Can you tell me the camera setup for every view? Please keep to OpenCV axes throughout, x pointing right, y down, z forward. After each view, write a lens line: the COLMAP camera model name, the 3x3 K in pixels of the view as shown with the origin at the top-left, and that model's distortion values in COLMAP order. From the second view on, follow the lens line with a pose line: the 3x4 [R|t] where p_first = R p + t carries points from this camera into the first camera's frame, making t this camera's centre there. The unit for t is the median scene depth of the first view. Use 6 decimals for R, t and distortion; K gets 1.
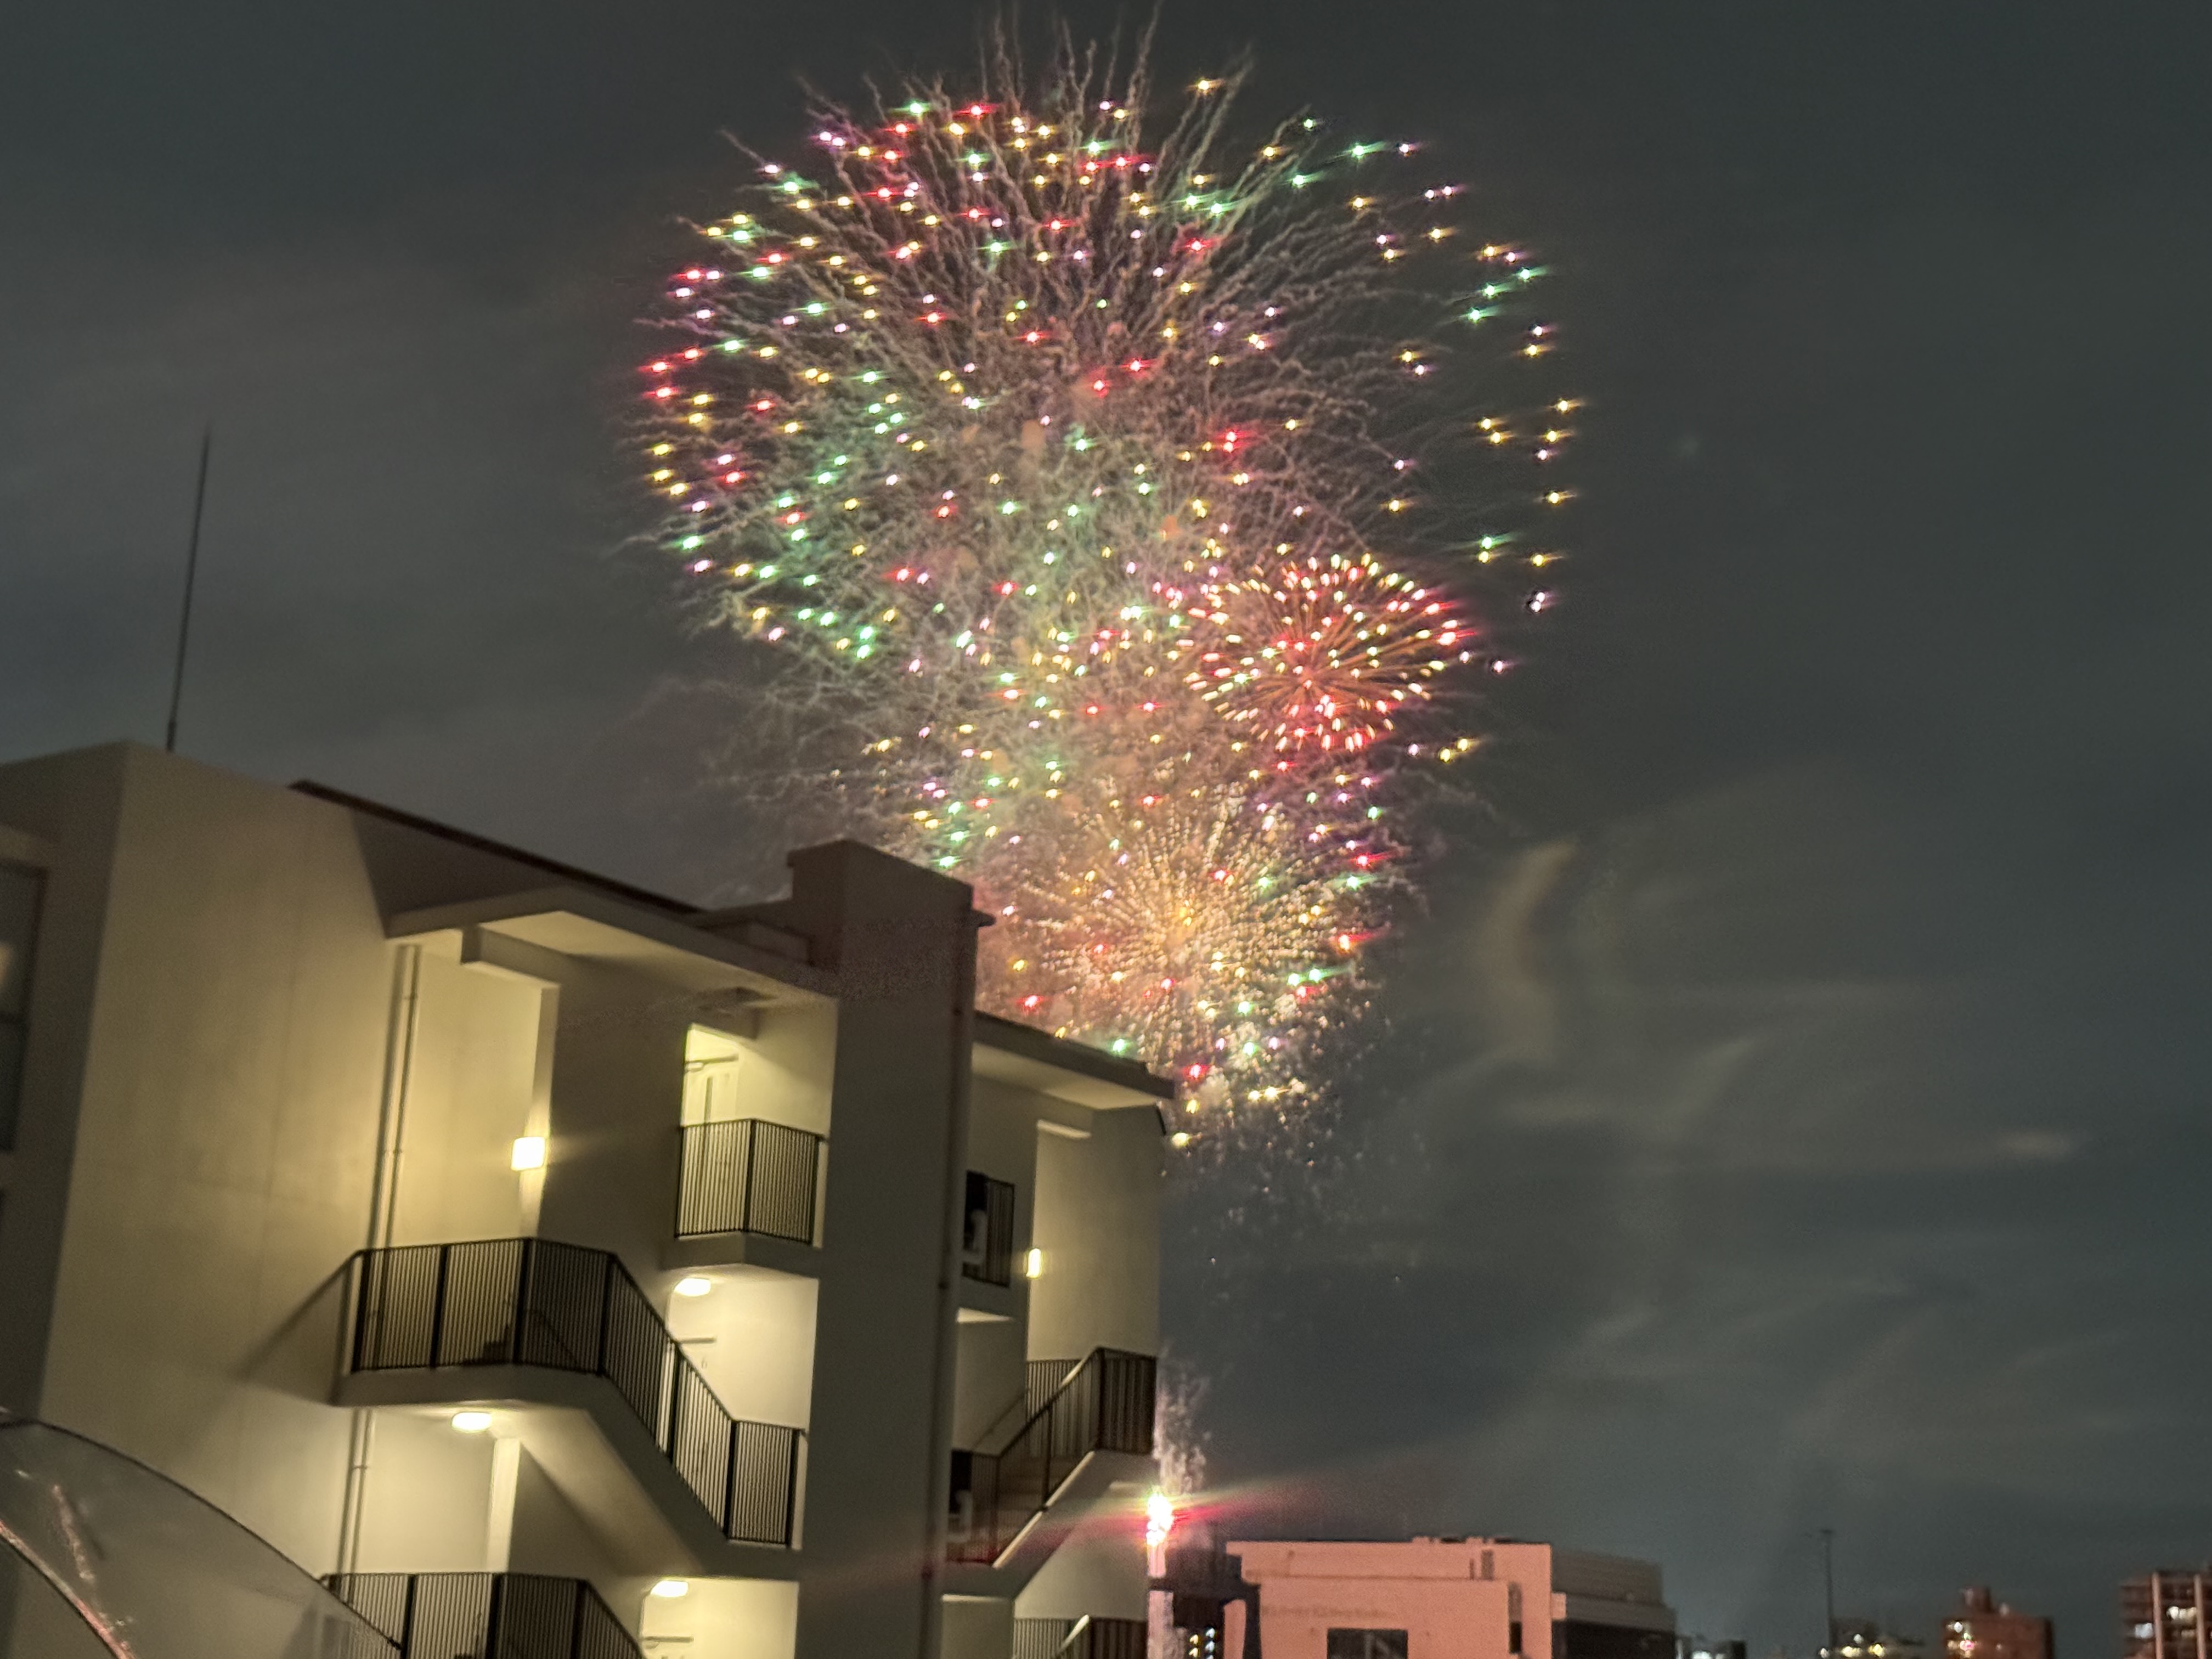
lens RADIAL K [[3113.0, 0, 1100.1], [0, 3113.0, 821.4], [0, 0, 1]] dist [0.101797, 0.000000]
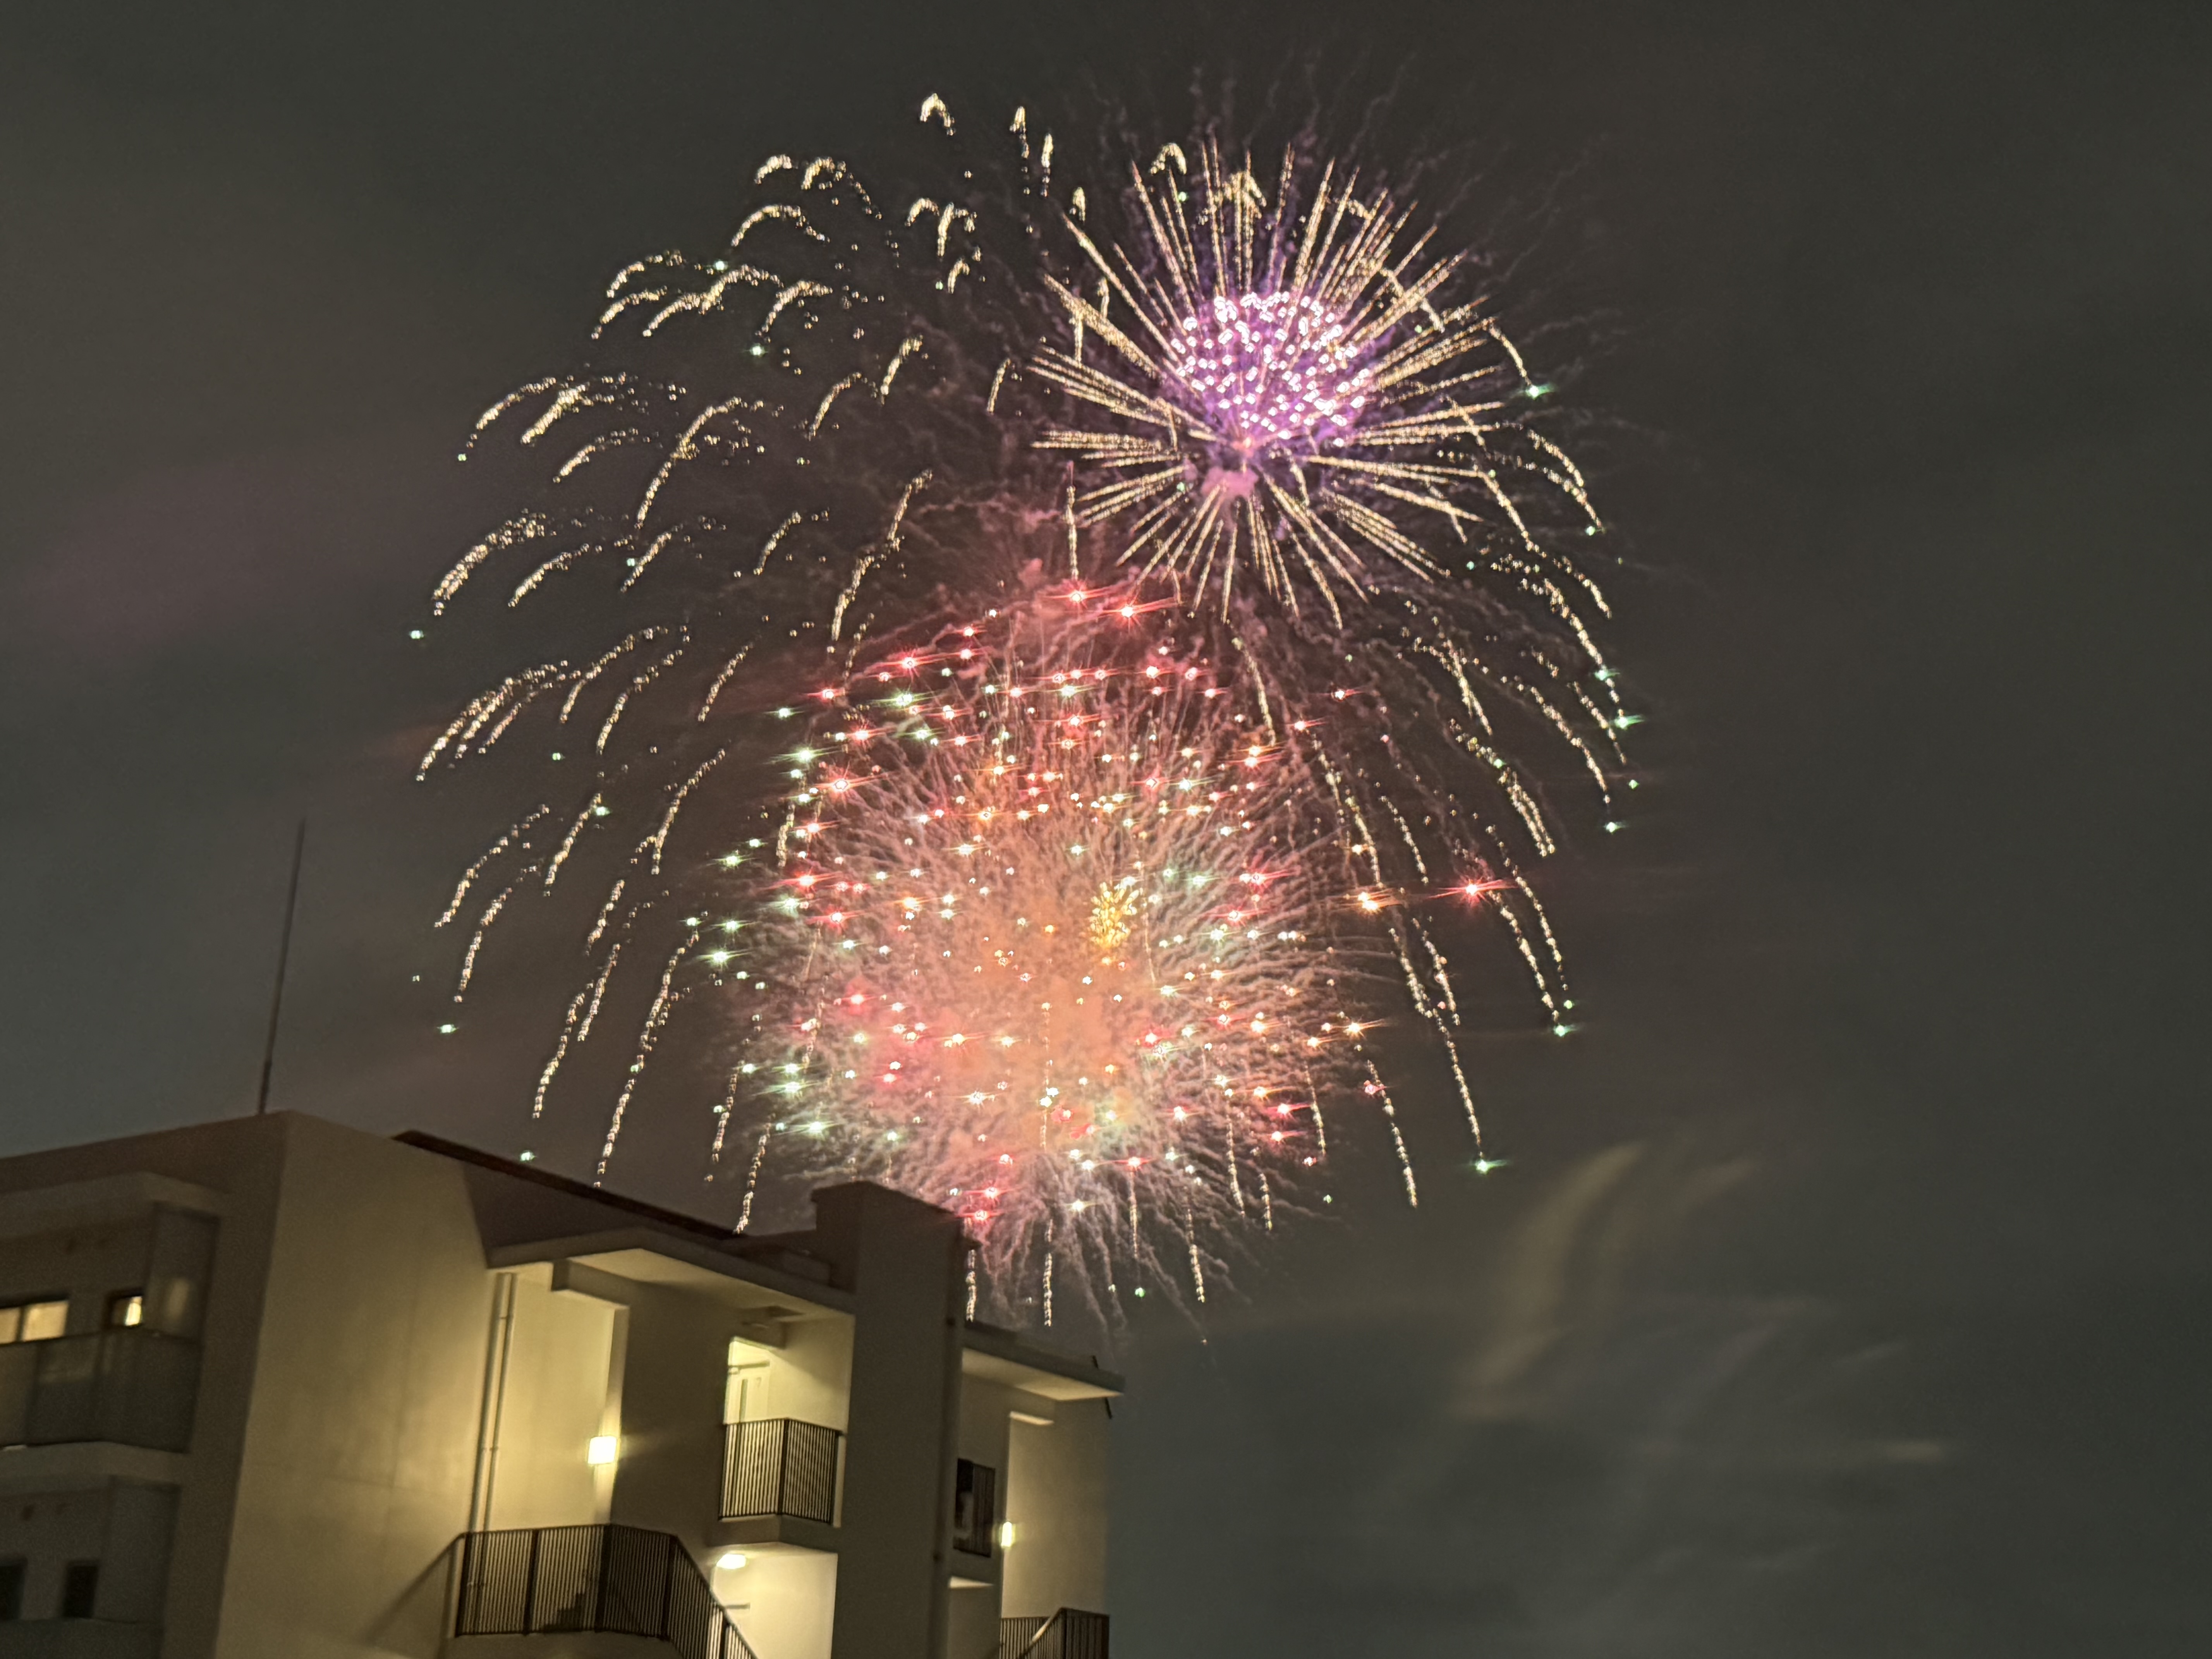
lens RADIAL K [[2896.7, 0, 1101.4], [0, 2896.7, 820.2], [0, 0, 1]] dist [0.059267, 0.000000]
pose [[0.999272, 0.006927, 0.037510, -0.033925], [-0.003672, 0.996274, -0.086168, -0.038416], [-0.037967, 0.085967, 0.995574, -0.138332]]
